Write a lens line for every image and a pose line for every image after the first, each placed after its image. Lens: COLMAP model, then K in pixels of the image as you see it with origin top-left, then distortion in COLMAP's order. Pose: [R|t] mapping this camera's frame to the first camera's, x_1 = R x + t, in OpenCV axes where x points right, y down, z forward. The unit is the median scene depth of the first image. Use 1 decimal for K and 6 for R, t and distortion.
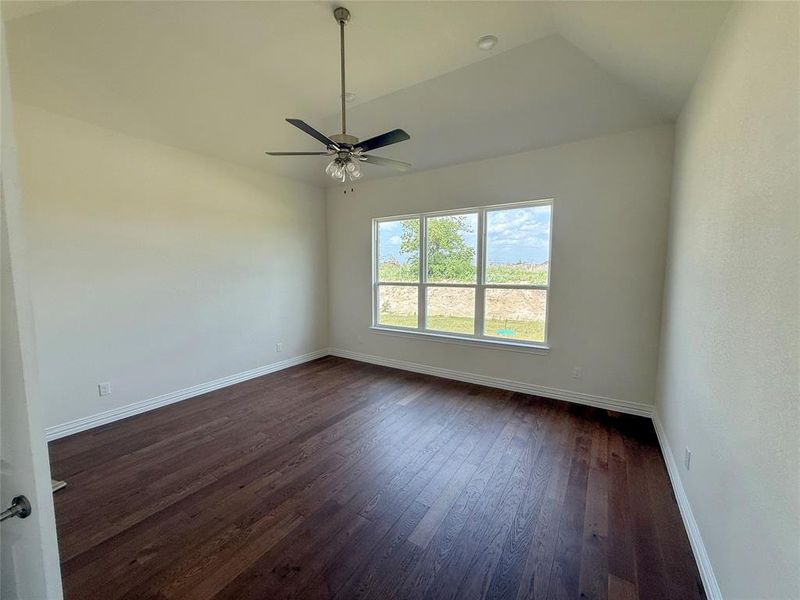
lens RADIAL K [[320.4, 0, 398.9], [0, 320.4, 298.1], [0, 0, 1]] dist [0.001878, 0.000036]
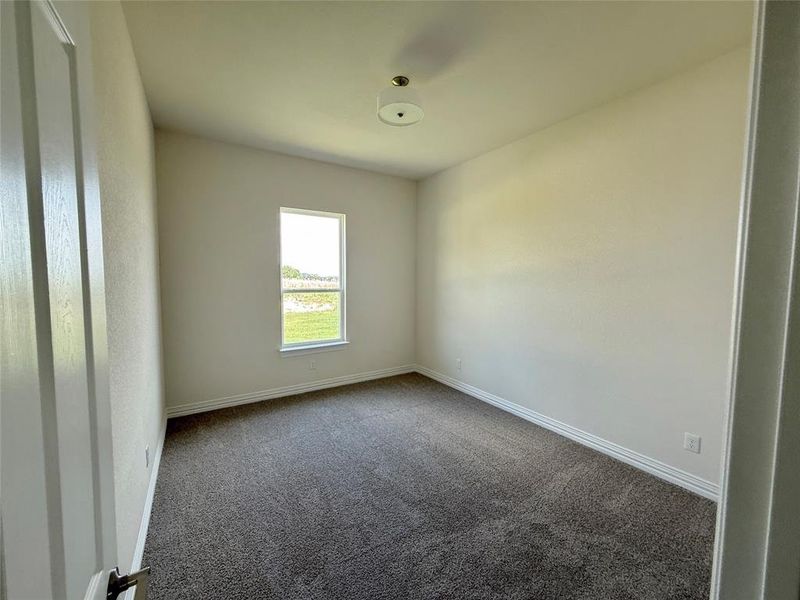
lens RADIAL K [[320.4, 0, 398.9], [0, 320.4, 298.1], [0, 0, 1]] dist [0.001878, 0.000036]
pose [[0.409991, -0.057367, 0.910284, -0.448442], [0.071285, 0.996983, 0.030724, -0.023029], [-0.909300, 0.052293, 0.412843, 0.291192]]
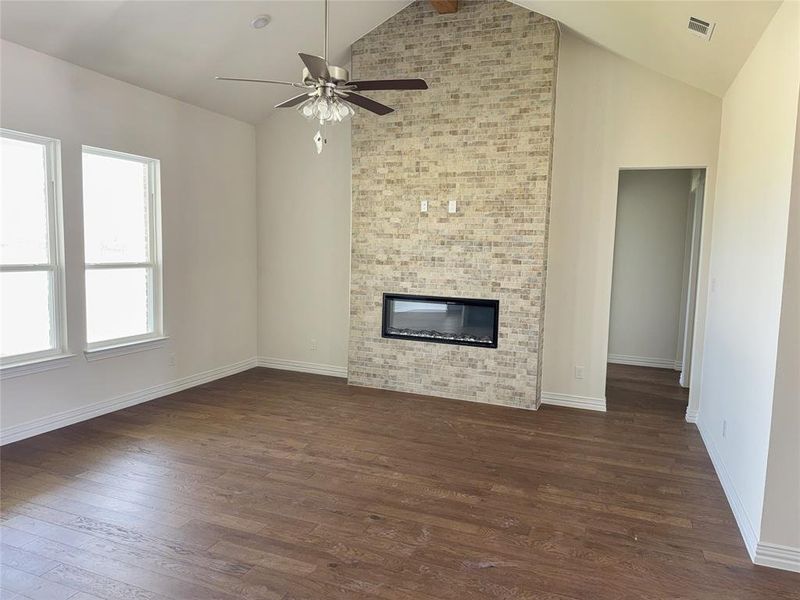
lens RADIAL K [[560.3, 0, 400.0], [0, 560.3, 300.0], [0, 0, 1]] dist [0.103742, -0.154662]
pose [[-0.197023, -0.090092, 0.976251, -0.613959], [0.060839, 0.992726, 0.103891, -0.031999], [-0.978509, 0.079863, -0.190109, 0.382118]]
